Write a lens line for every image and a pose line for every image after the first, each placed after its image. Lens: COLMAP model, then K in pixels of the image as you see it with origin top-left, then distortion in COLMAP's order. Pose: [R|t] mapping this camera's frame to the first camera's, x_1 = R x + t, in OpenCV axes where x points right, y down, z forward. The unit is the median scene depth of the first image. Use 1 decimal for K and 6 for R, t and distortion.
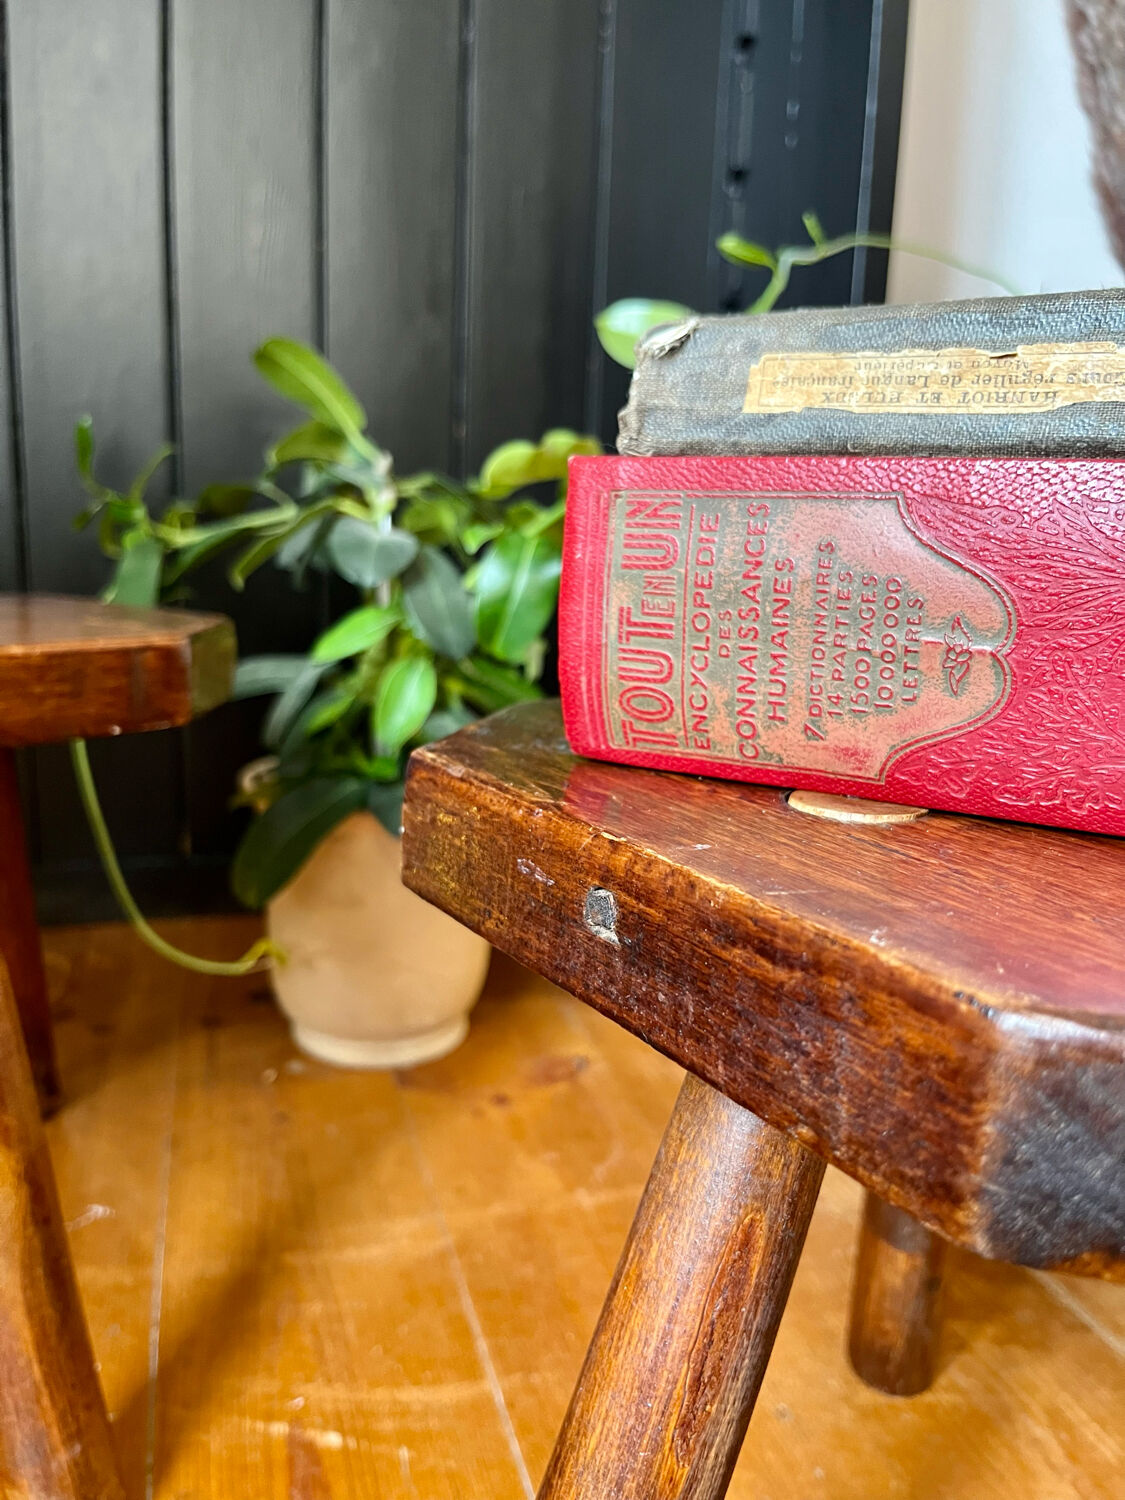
lens RADIAL K [[1167.8, 0, 569.2], [0, 1167.8, 763.9], [0, 0, 1]] dist [0.021192, -0.063648]
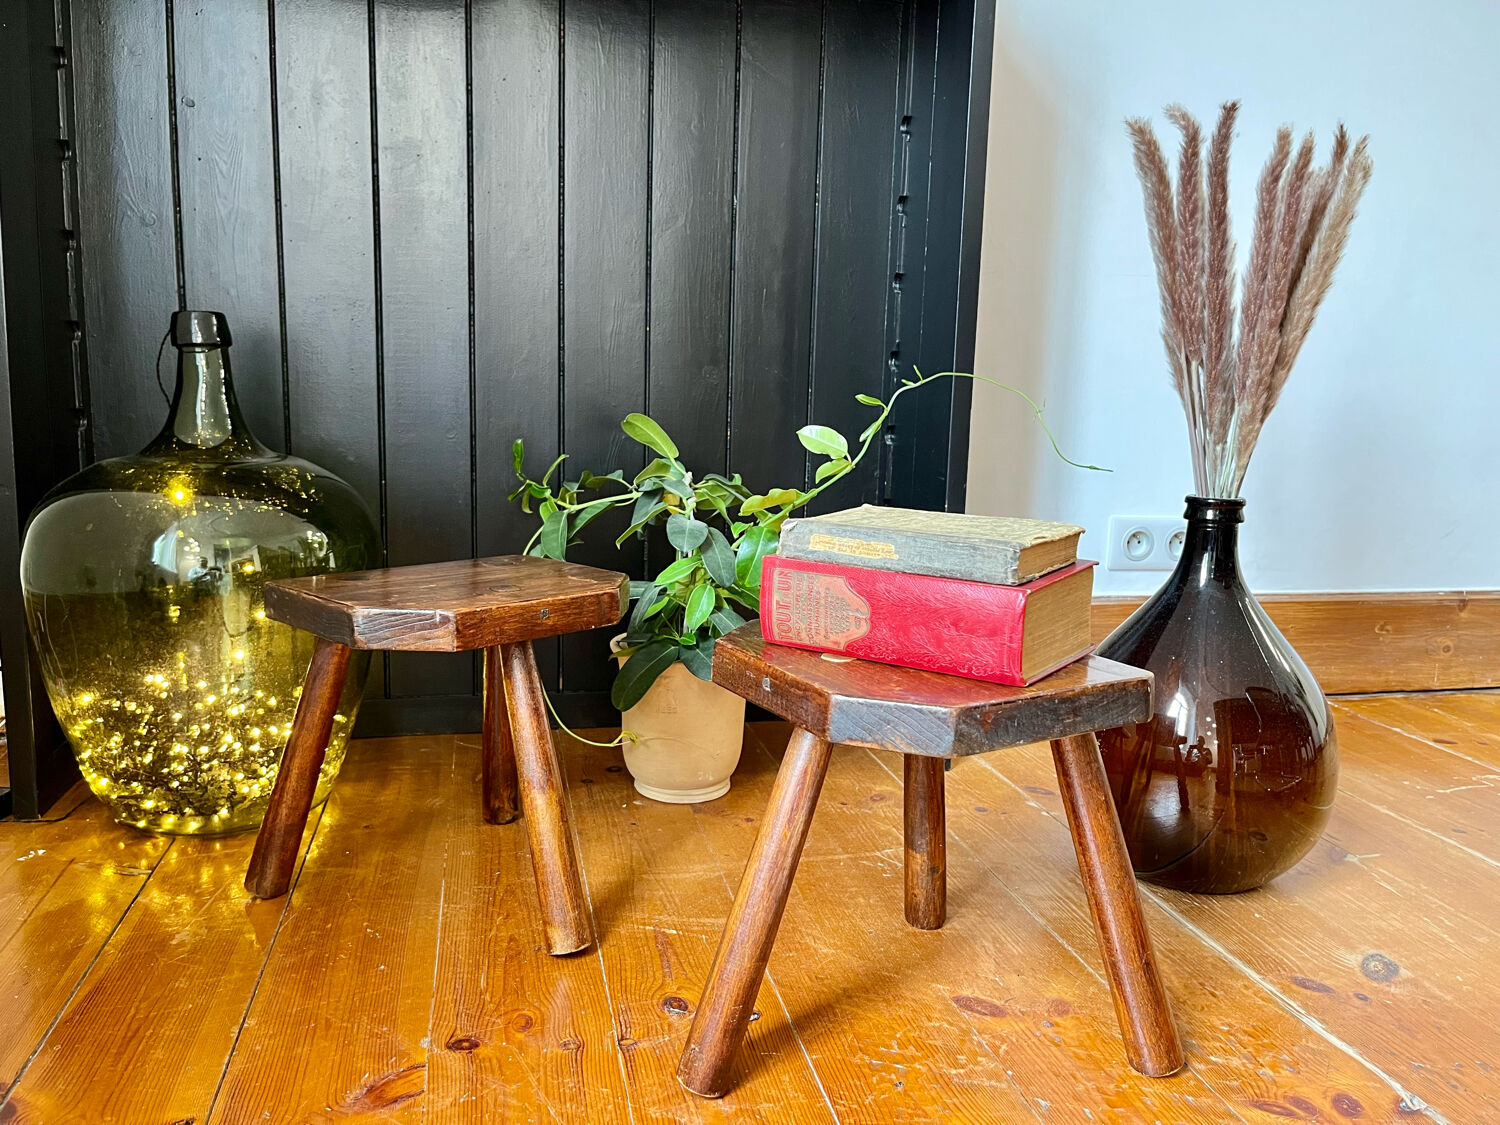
lens RADIAL K [[1144.6, 0, 746.0], [0, 1144.6, 568.9], [0, 0, 1]] dist [0.054026, -0.082732]
pose [[0.997302, 0.001814, -0.073384, 0.128077], [-0.005315, 0.998855, -0.047534, -0.040561], [0.073214, 0.047796, 0.996170, -1.524016]]
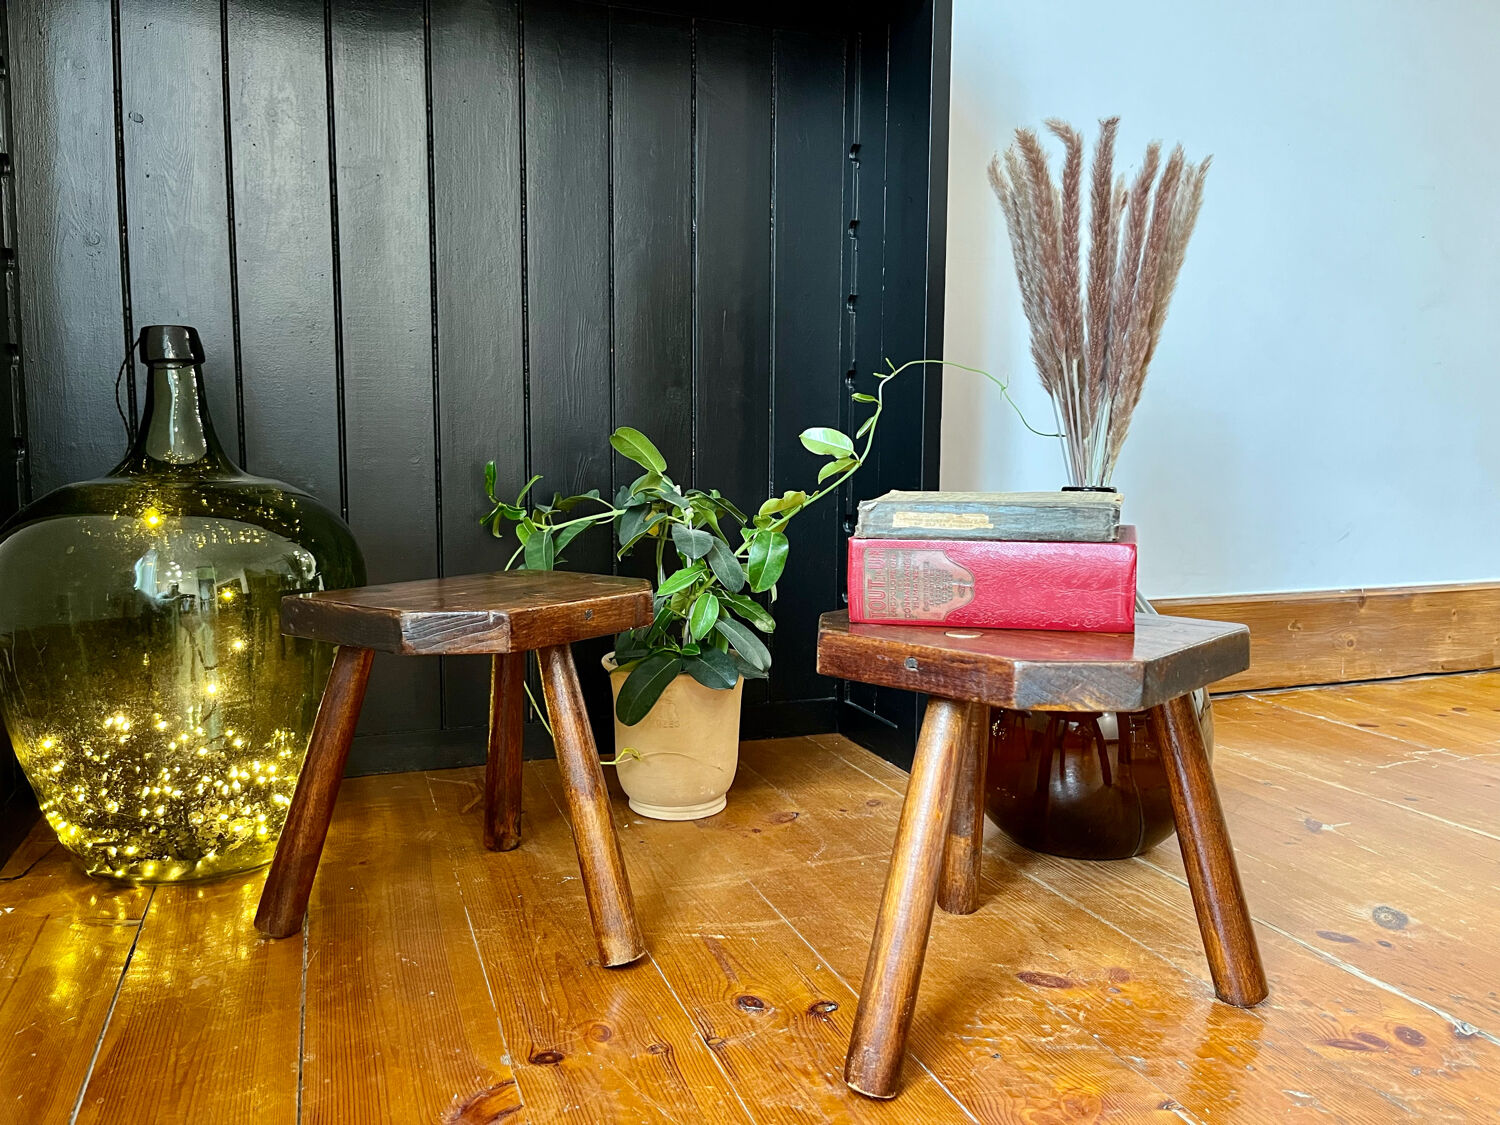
lens RADIAL K [[1144.6, 0, 747.3], [0, 1144.6, 568.2], [0, 0, 1]] dist [0.054026, -0.082732]
pose [[0.997709, -0.038214, 0.055821, -0.290302], [0.043404, 0.994537, -0.094935, 0.090444], [-0.051889, 0.097141, 0.993917, -1.528231]]
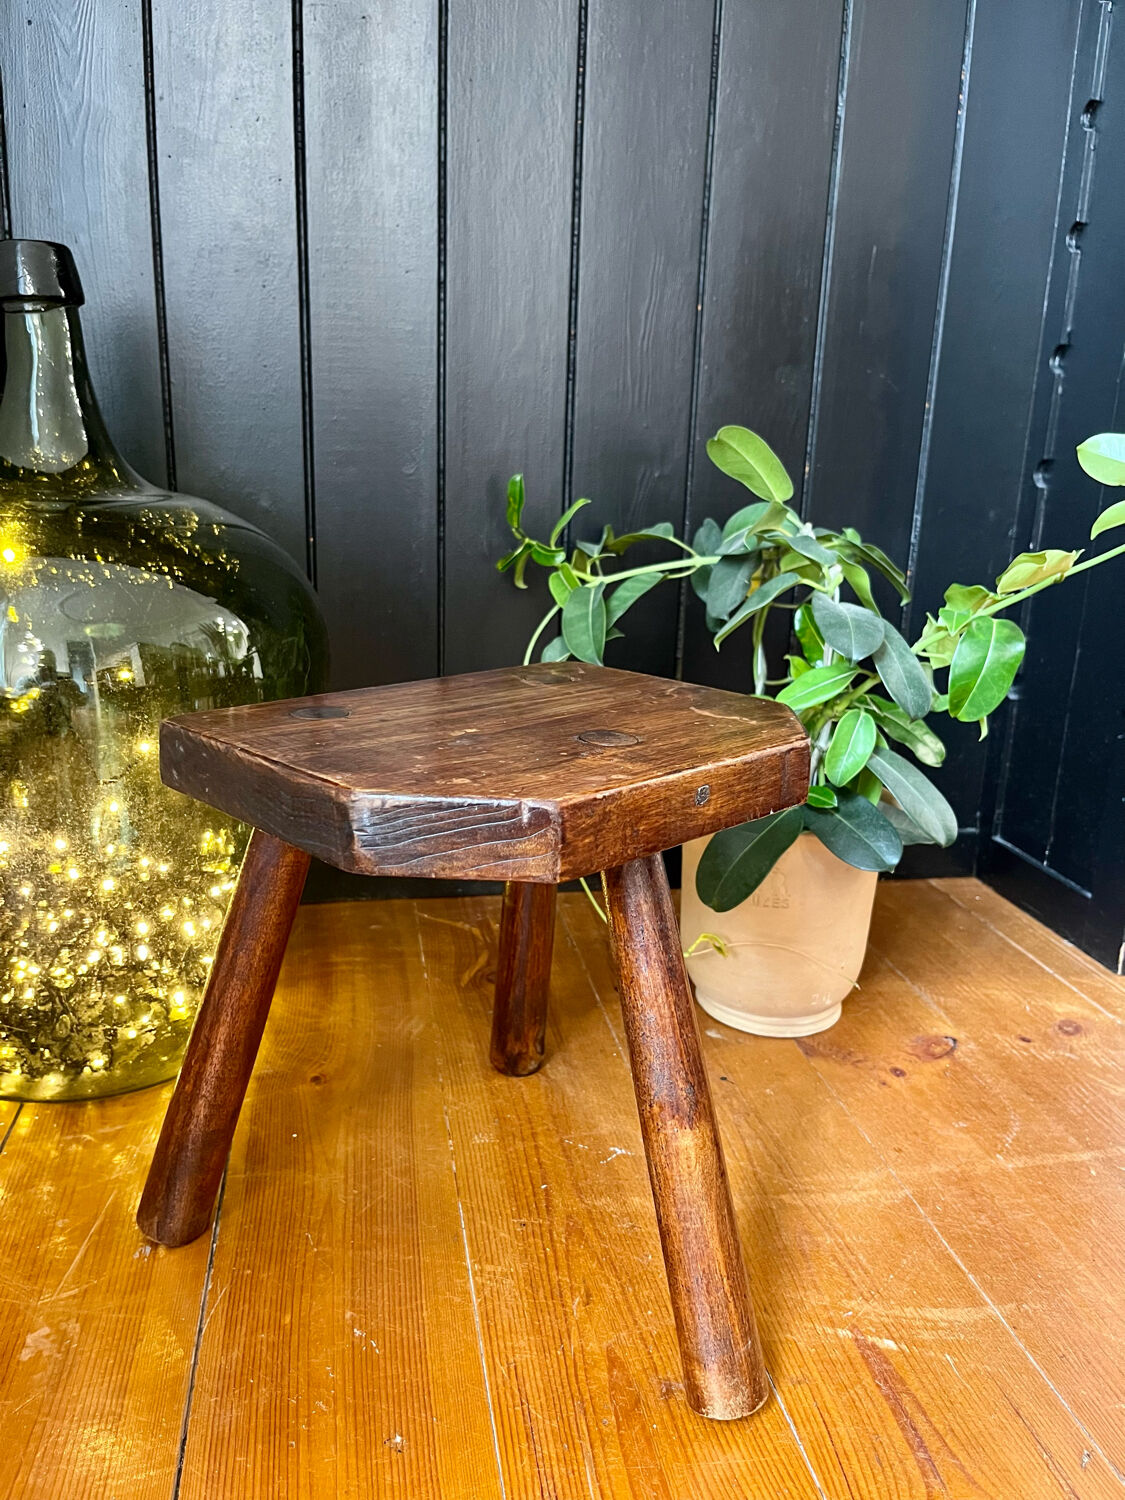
lens RADIAL K [[1144.6, 0, 567.1], [0, 1144.6, 760.6], [0, 0, 1]] dist [0.054026, -0.082732]
pose [[0.994605, 0.022041, -0.101366, -0.520942], [-0.016165, 0.998161, 0.058430, -0.170746], [0.102467, -0.056477, 0.993132, -0.335468]]
